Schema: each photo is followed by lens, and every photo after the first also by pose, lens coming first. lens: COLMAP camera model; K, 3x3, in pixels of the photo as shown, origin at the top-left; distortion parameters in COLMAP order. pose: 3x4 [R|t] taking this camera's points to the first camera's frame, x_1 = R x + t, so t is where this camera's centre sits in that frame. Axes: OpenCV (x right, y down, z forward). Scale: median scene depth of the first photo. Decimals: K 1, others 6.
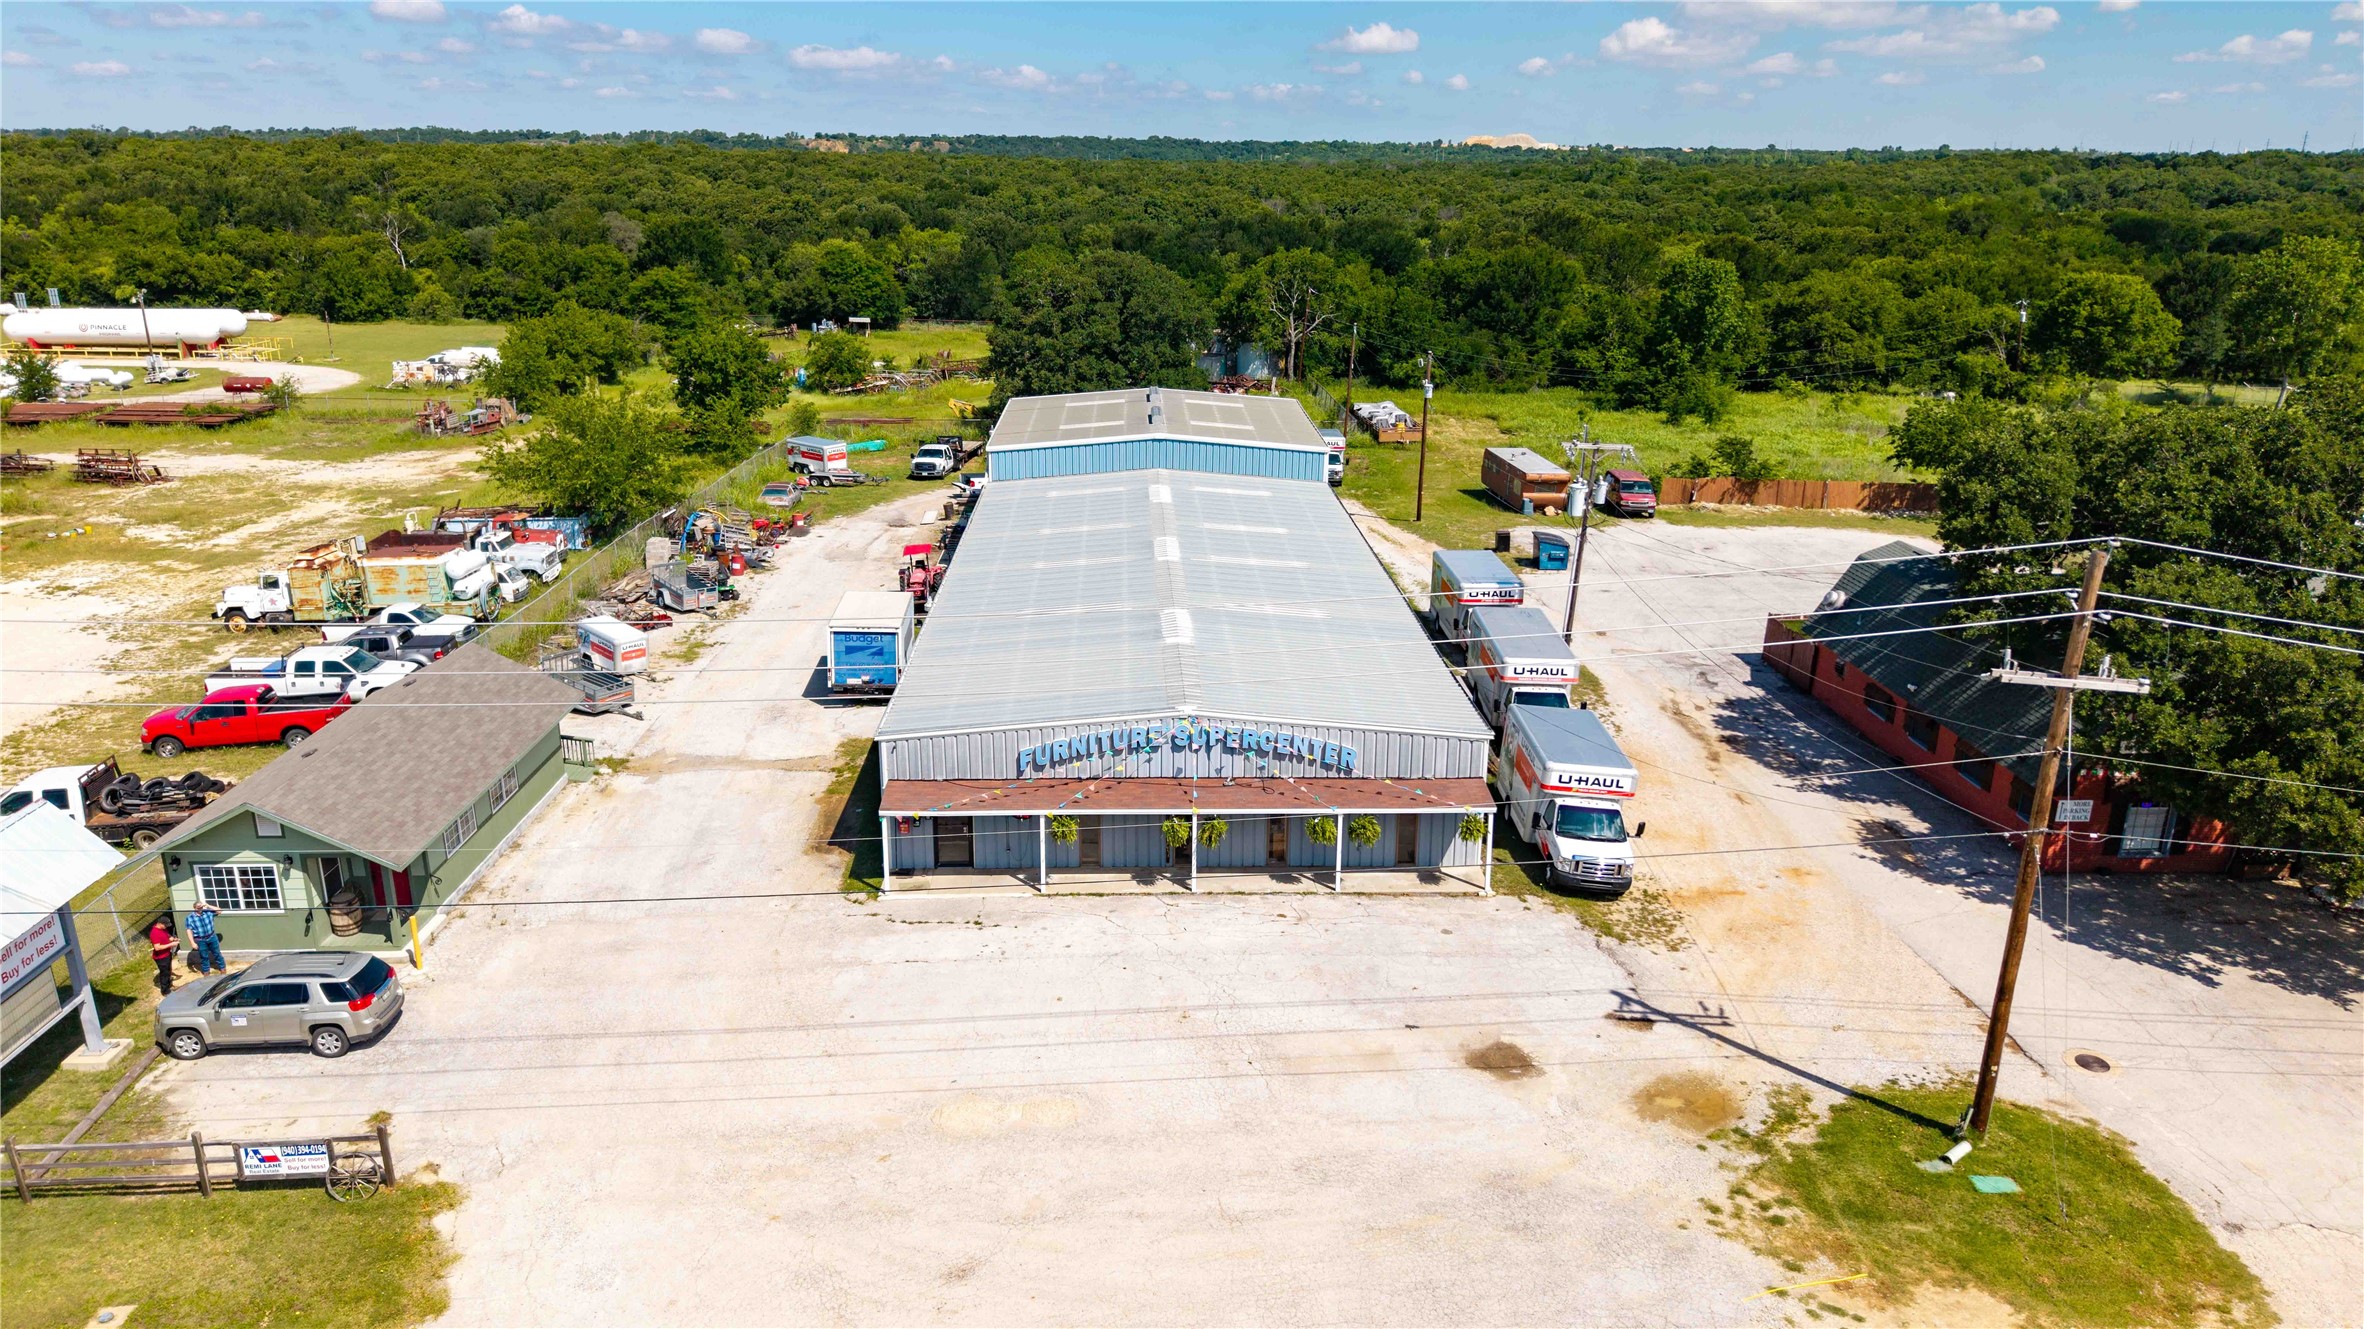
lens RADIAL K [[1589.3, 0, 1172.5], [0, 1589.3, 665.2], [0, 0, 1]] dist [0.022105, -0.023619]
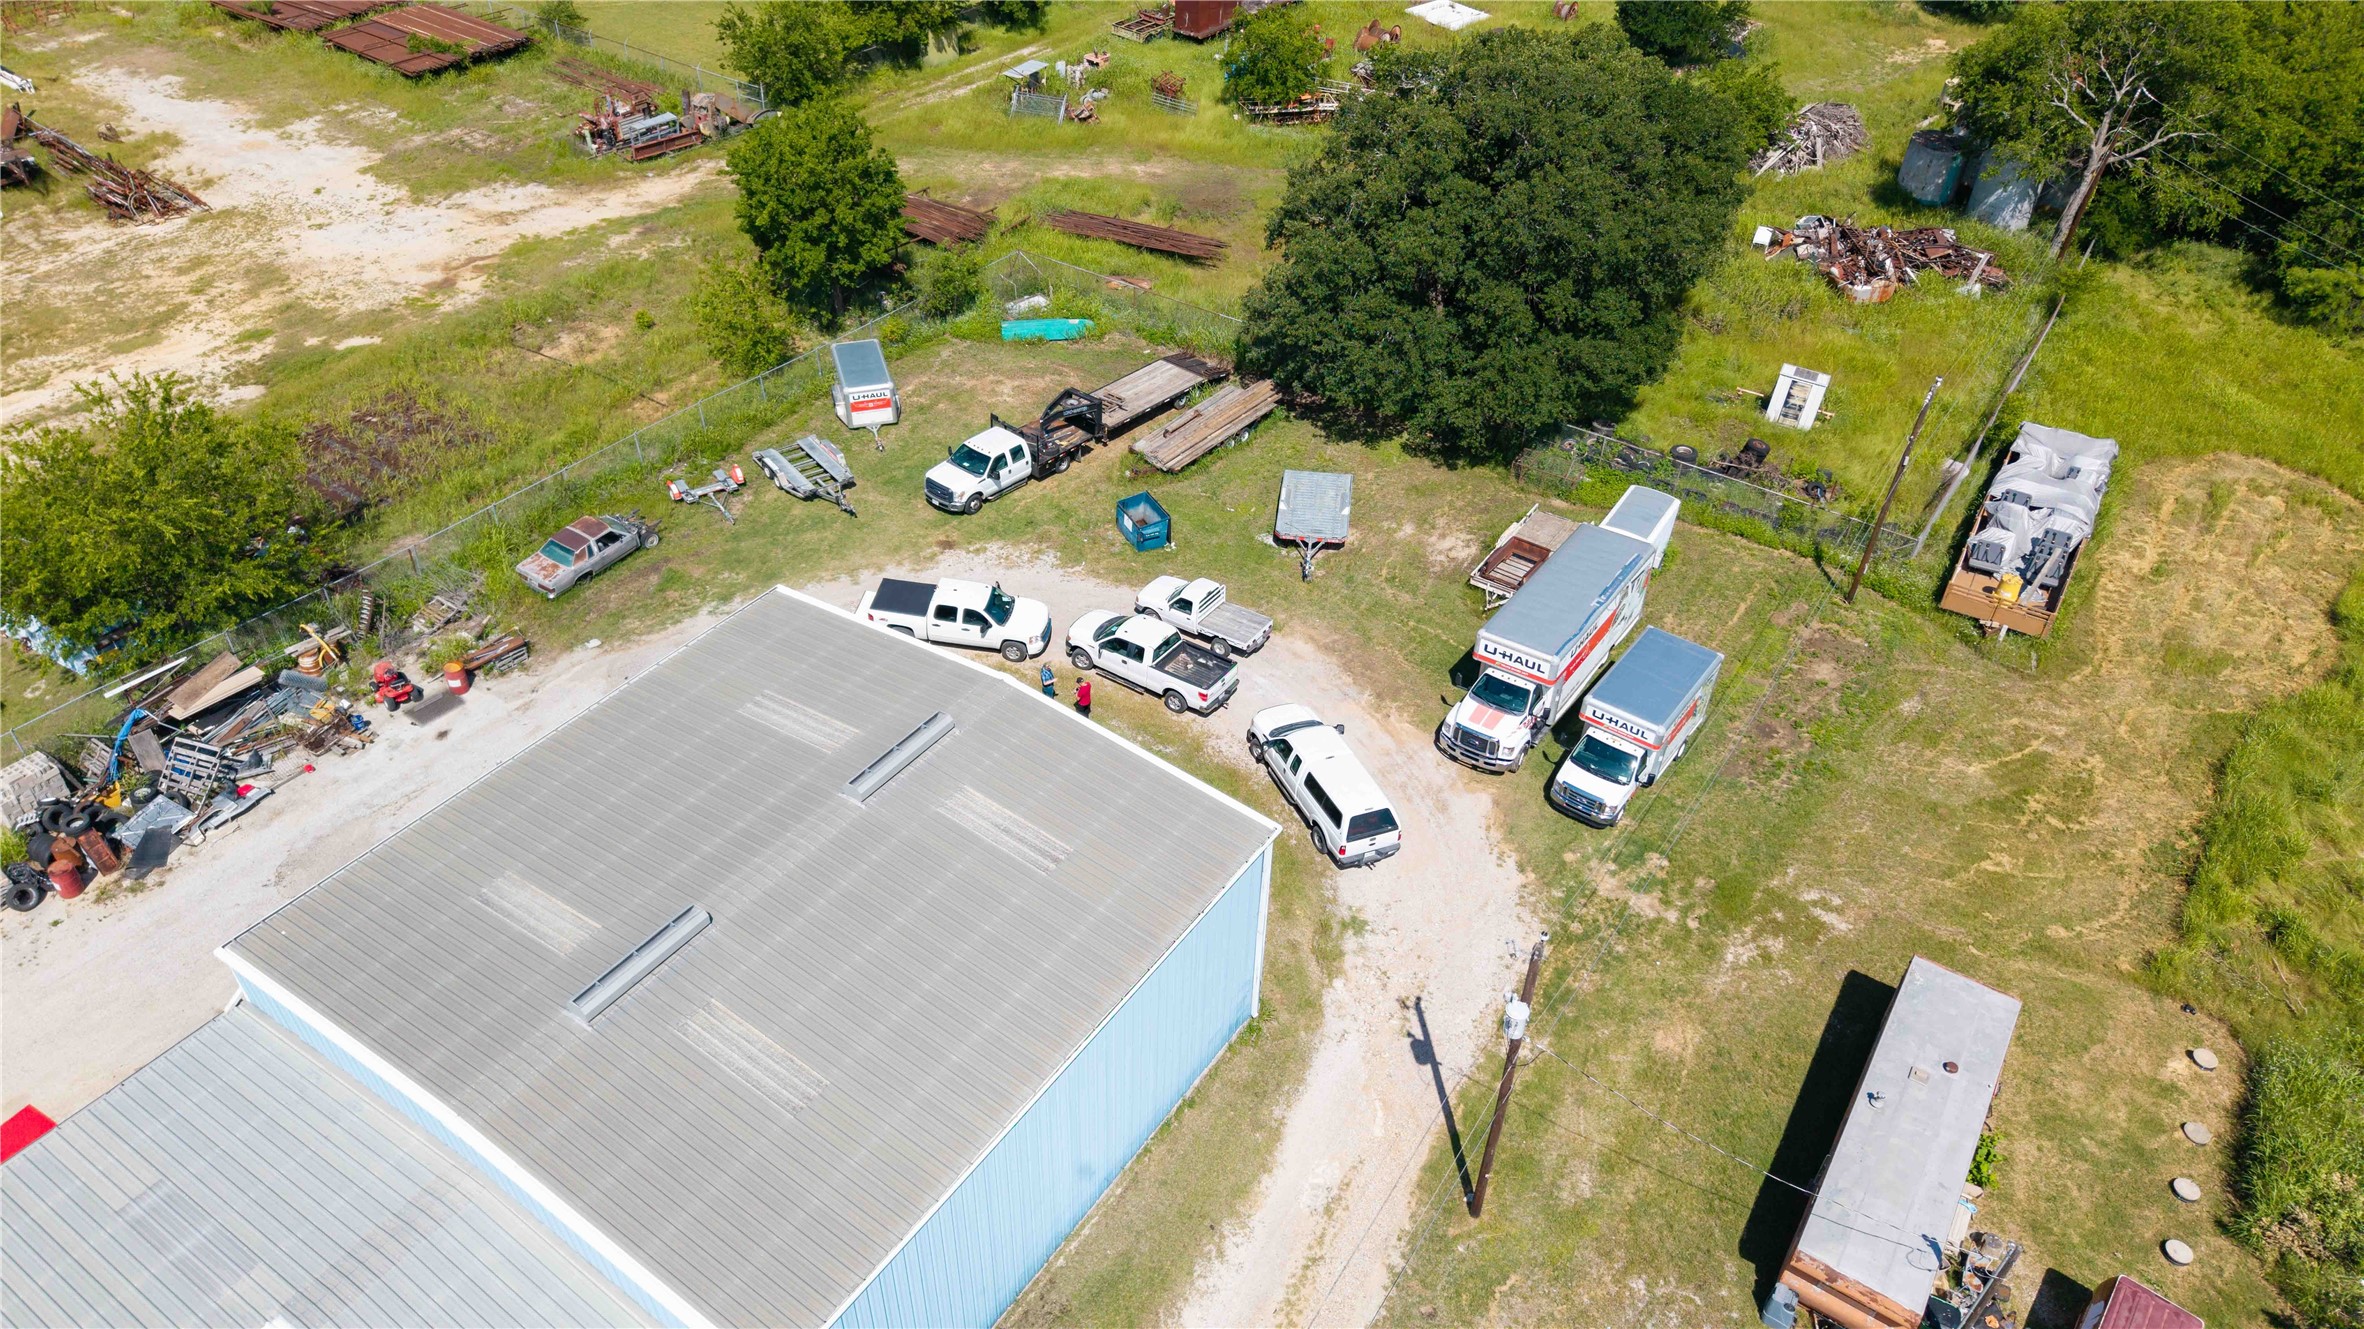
lens RADIAL K [[1585.6, 0, 1172.1], [0, 1585.6, 671.9], [0, 0, 1]] dist [0.011901, -0.009548]
pose [[0.806453, 0.378217, -0.454517, 0.297984], [-0.189229, 0.893331, 0.407617, -0.480988], [0.560202, -0.242716, 0.791999, 0.889261]]
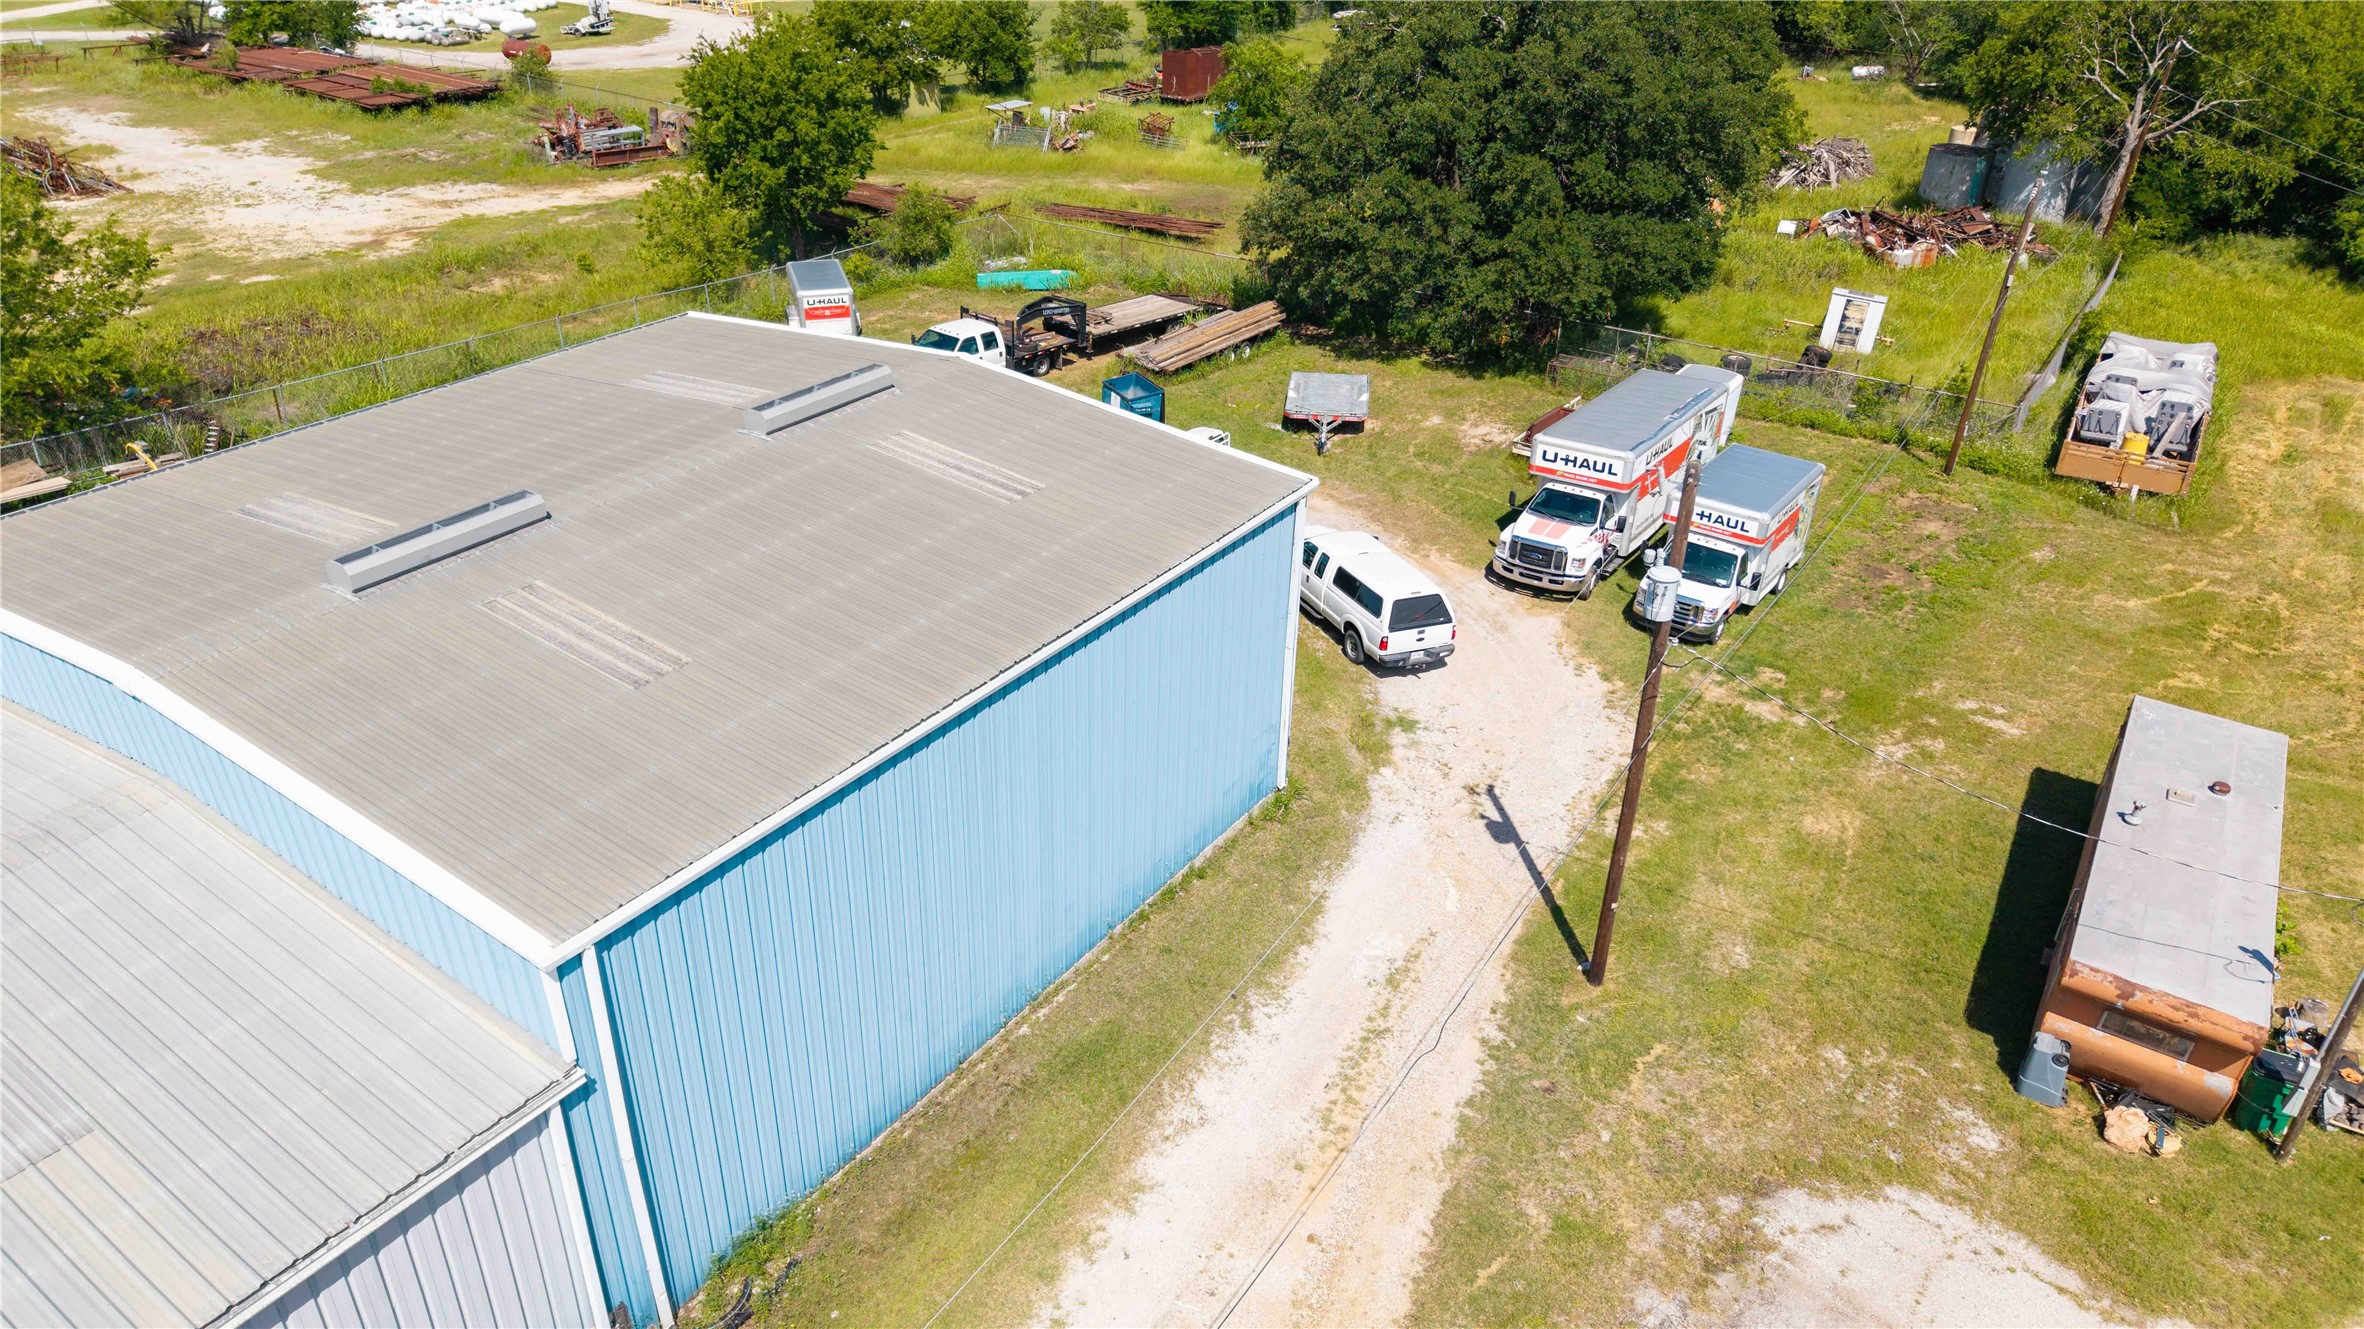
lens RADIAL K [[1585.6, 0, 1172.1], [0, 1585.6, 671.9], [0, 0, 1]] dist [0.011901, -0.009548]
pose [[0.812725, 0.292748, -0.503762, 0.295368], [-0.187511, 0.950029, 0.249569, -0.269563], [0.551650, -0.108370, 0.827006, 0.955413]]
